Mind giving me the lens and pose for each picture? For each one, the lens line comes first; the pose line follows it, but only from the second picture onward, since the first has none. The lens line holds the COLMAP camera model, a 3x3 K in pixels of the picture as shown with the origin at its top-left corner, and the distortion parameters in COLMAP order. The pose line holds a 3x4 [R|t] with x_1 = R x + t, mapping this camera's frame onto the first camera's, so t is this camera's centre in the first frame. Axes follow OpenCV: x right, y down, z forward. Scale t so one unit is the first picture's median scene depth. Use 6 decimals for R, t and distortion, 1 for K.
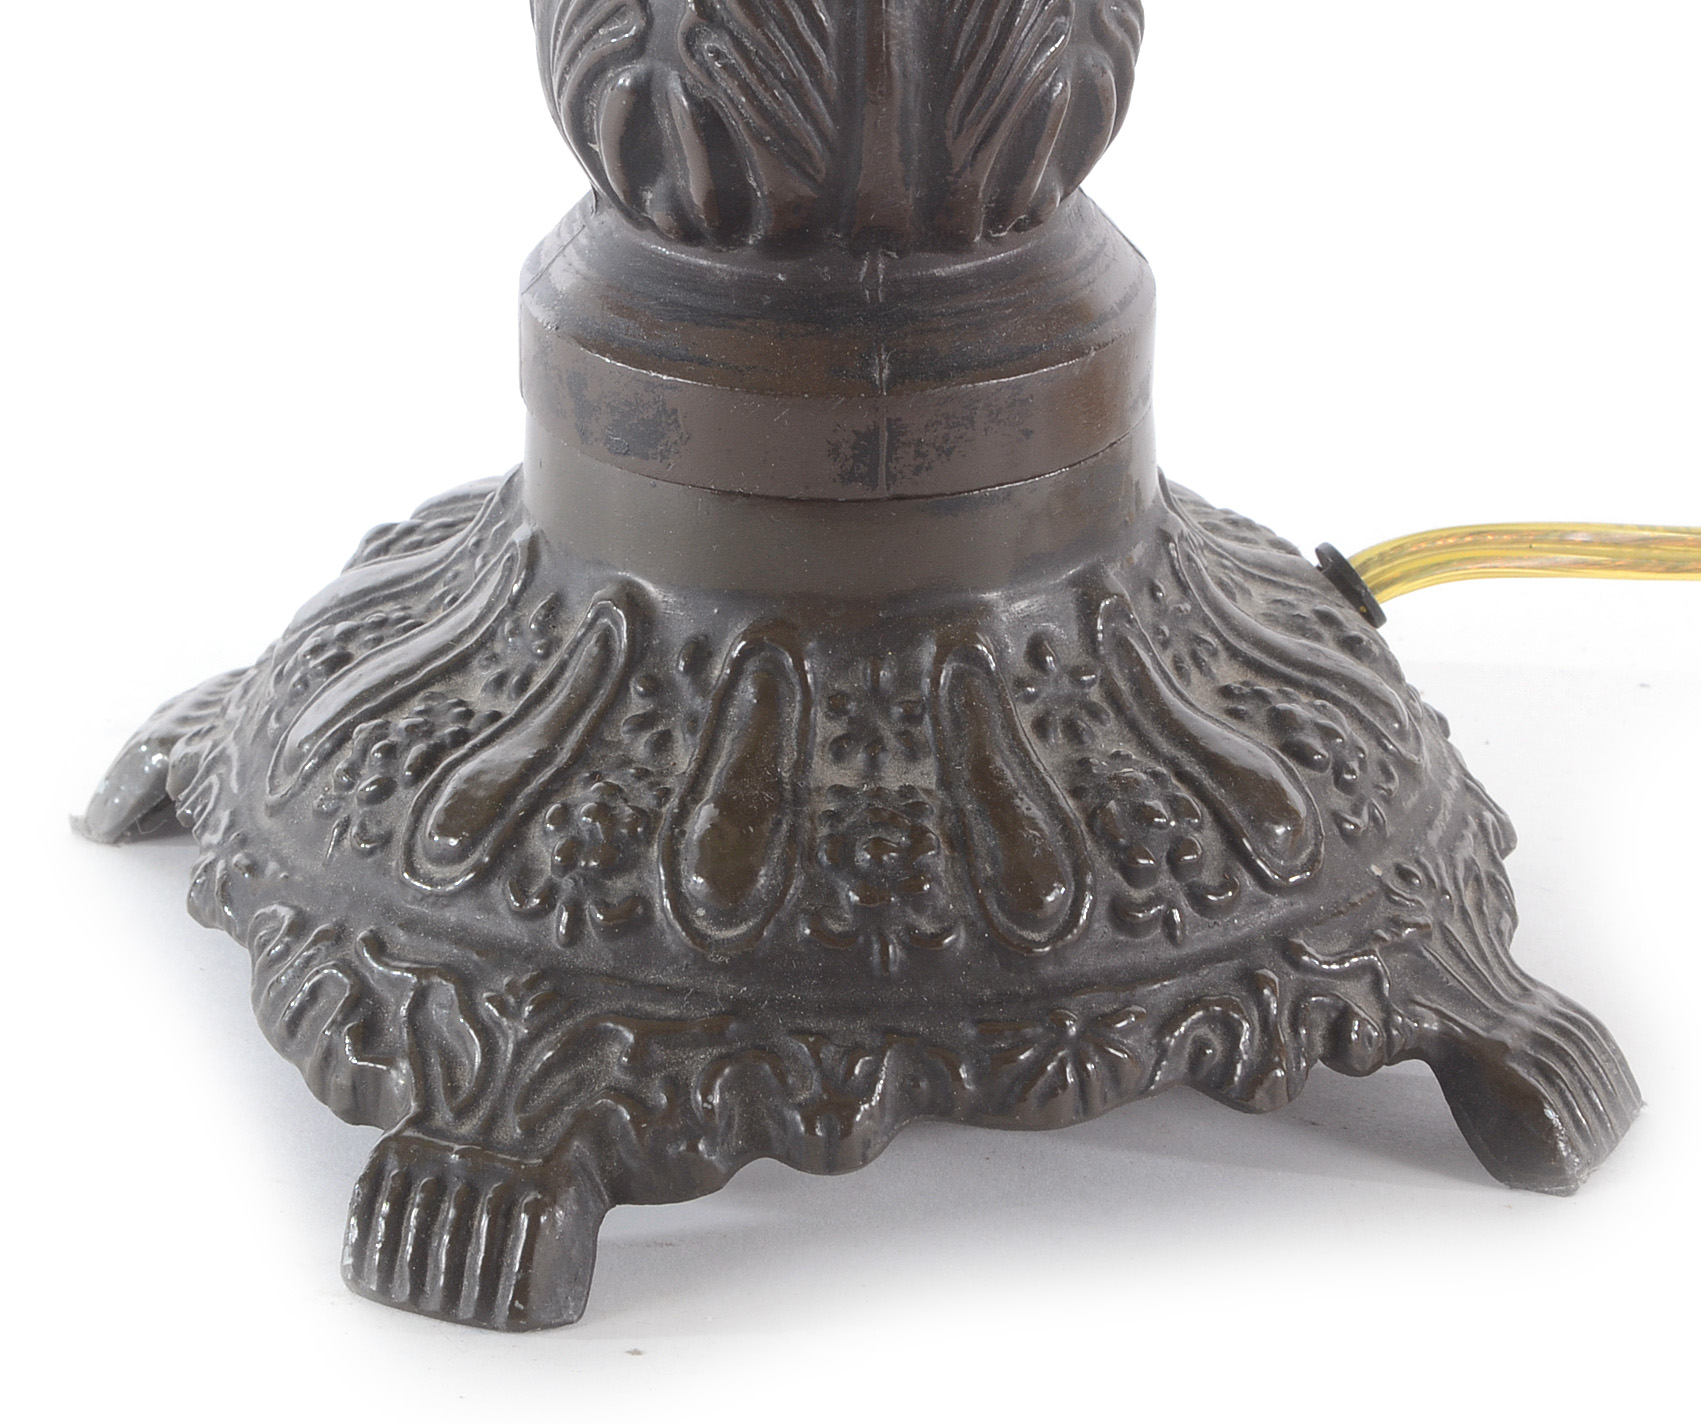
lens RADIAL K [[5904.4, 0, 850.5], [0, 5904.4, 712.0], [0, 0, 1]] dist [0.570393, -1.187627]
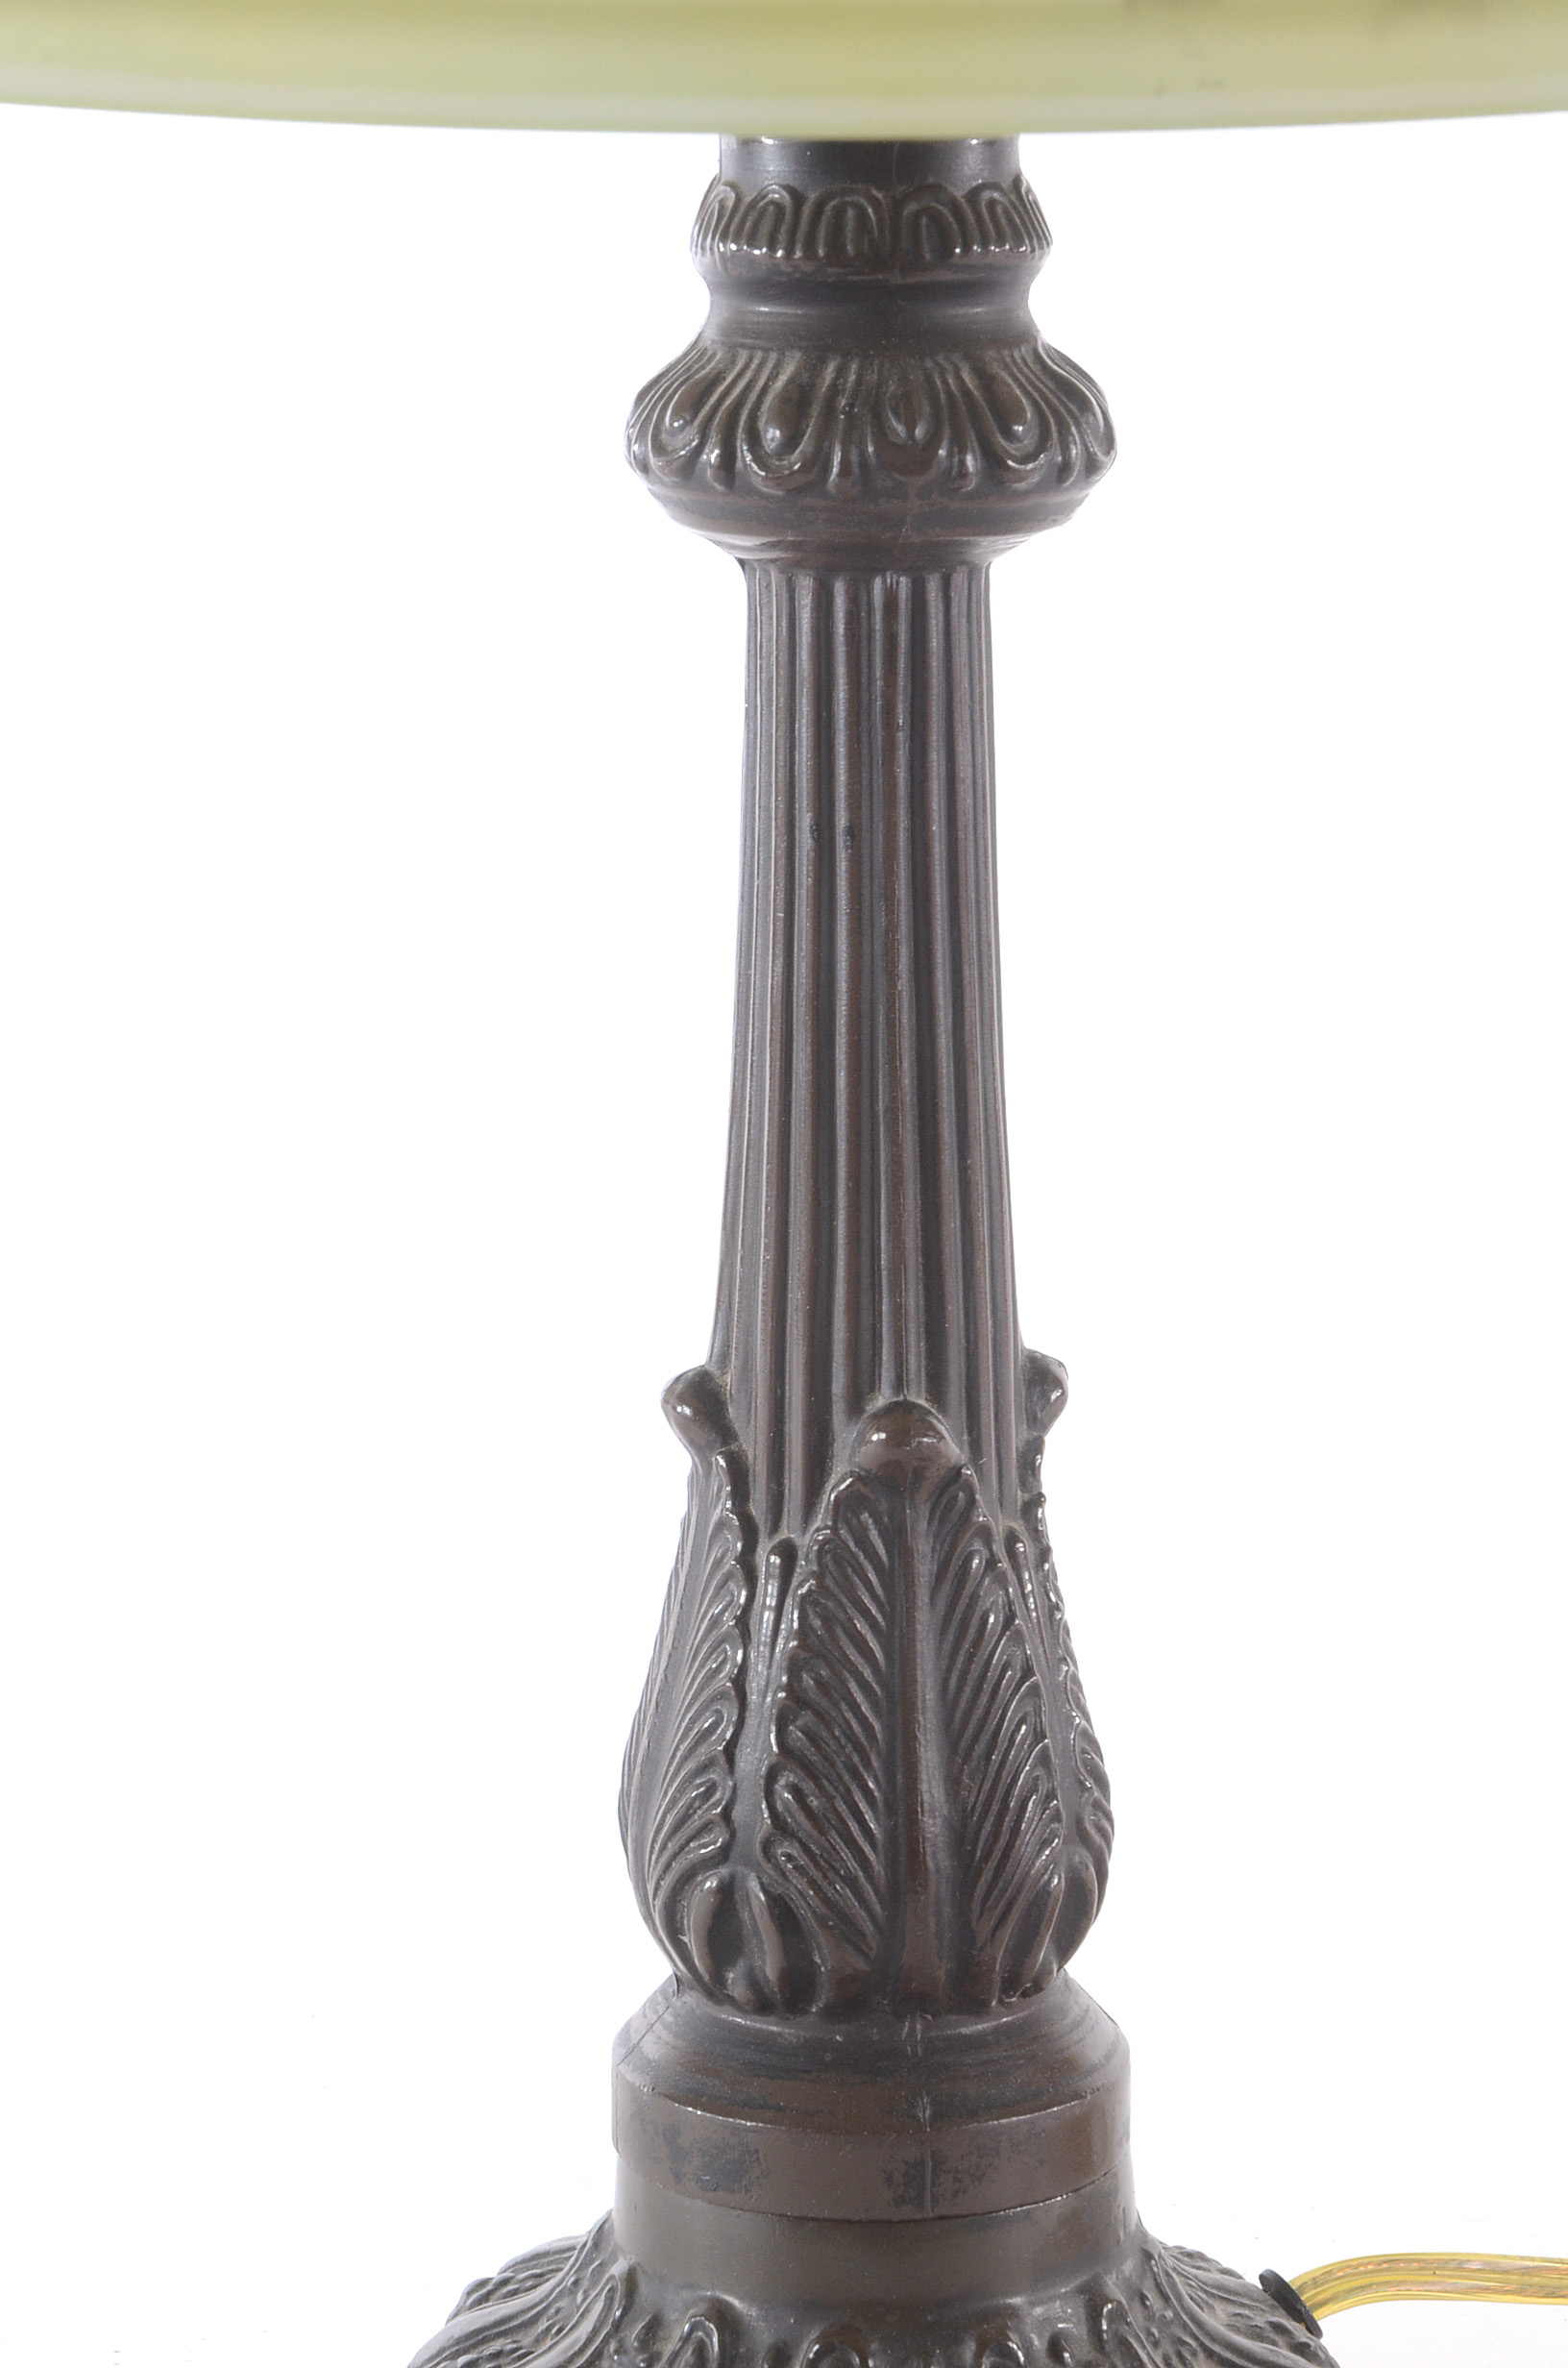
lens RADIAL K [[8283.8, 0, 784.0], [0, 8283.8, 1184.0], [0, 0, 1]] dist [0.744759, 3.057643]
pose [[0.995002, -0.018557, 0.098111, -0.190100], [0.040610, 0.972851, -0.227841, 0.149521], [-0.091220, 0.230687, 0.968743, -0.728321]]
